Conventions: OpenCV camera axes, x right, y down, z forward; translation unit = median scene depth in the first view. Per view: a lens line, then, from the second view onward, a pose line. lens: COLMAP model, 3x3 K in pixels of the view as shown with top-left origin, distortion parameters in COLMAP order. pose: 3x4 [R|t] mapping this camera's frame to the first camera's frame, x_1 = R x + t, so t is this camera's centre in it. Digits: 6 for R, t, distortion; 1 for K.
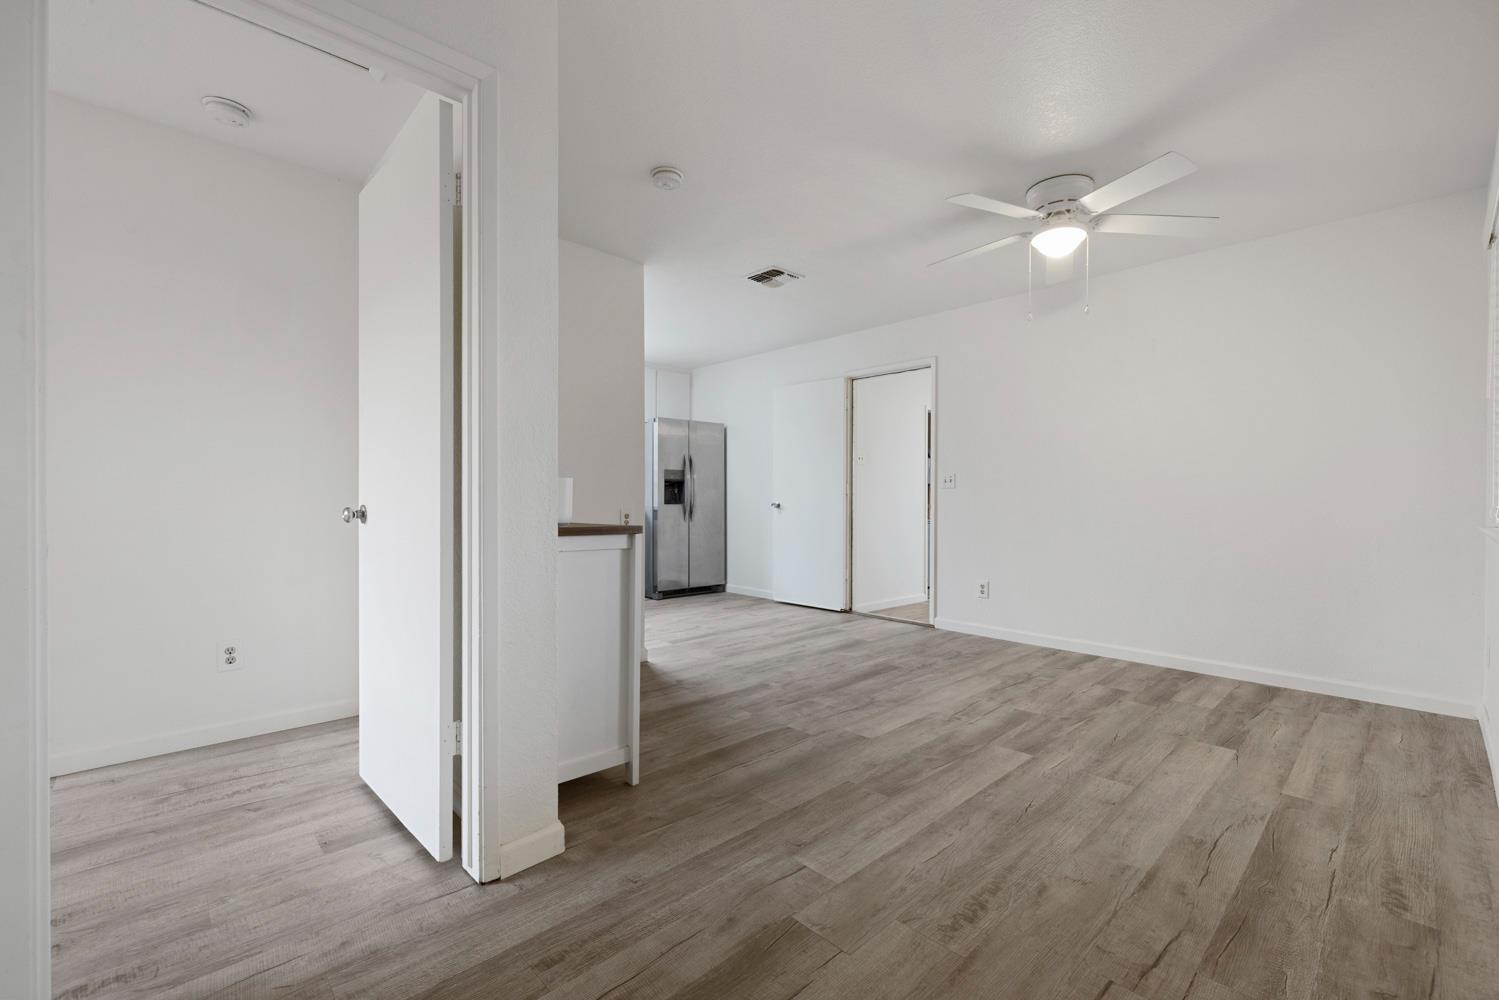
lens RADIAL K [[629.9, 0, 750.8], [0, 629.9, 490.5], [0, 0, 1]] dist [0.003179, 0.000389]
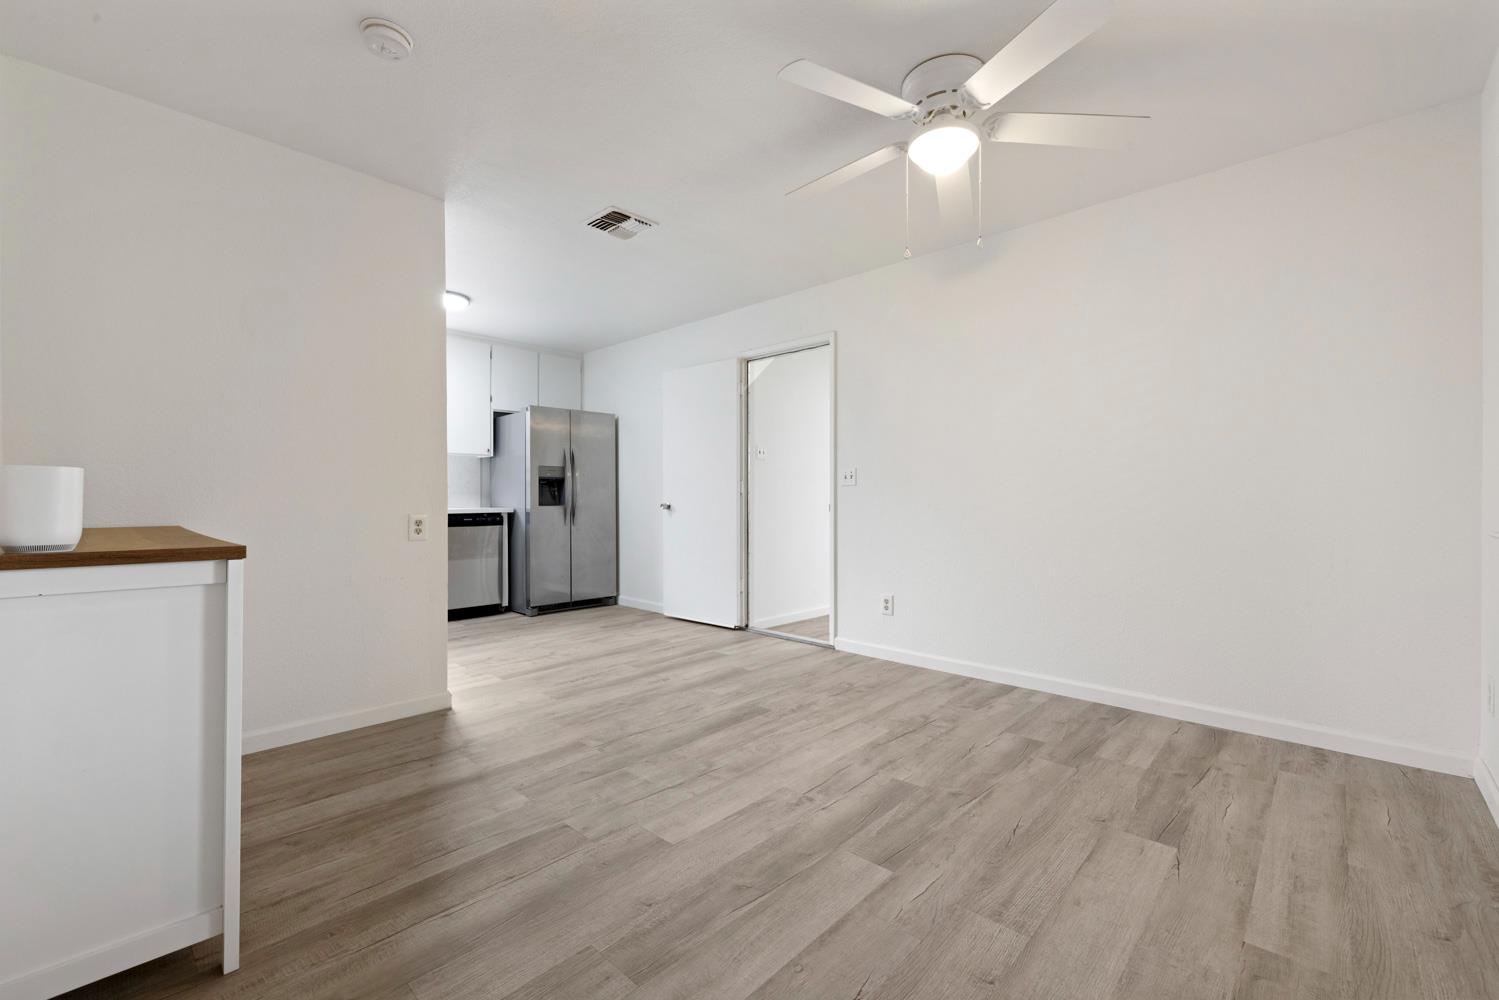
lens RADIAL K [[619.6, 0, 746.4], [0, 619.6, 489.5], [0, 0, 1]] dist [0.001312, 0.000281]
pose [[0.998521, -0.005092, 0.054126, 0.217881], [0.005155, 0.999986, -0.001018, 0.003412], [-0.054120, 0.001296, 0.998534, 0.287242]]
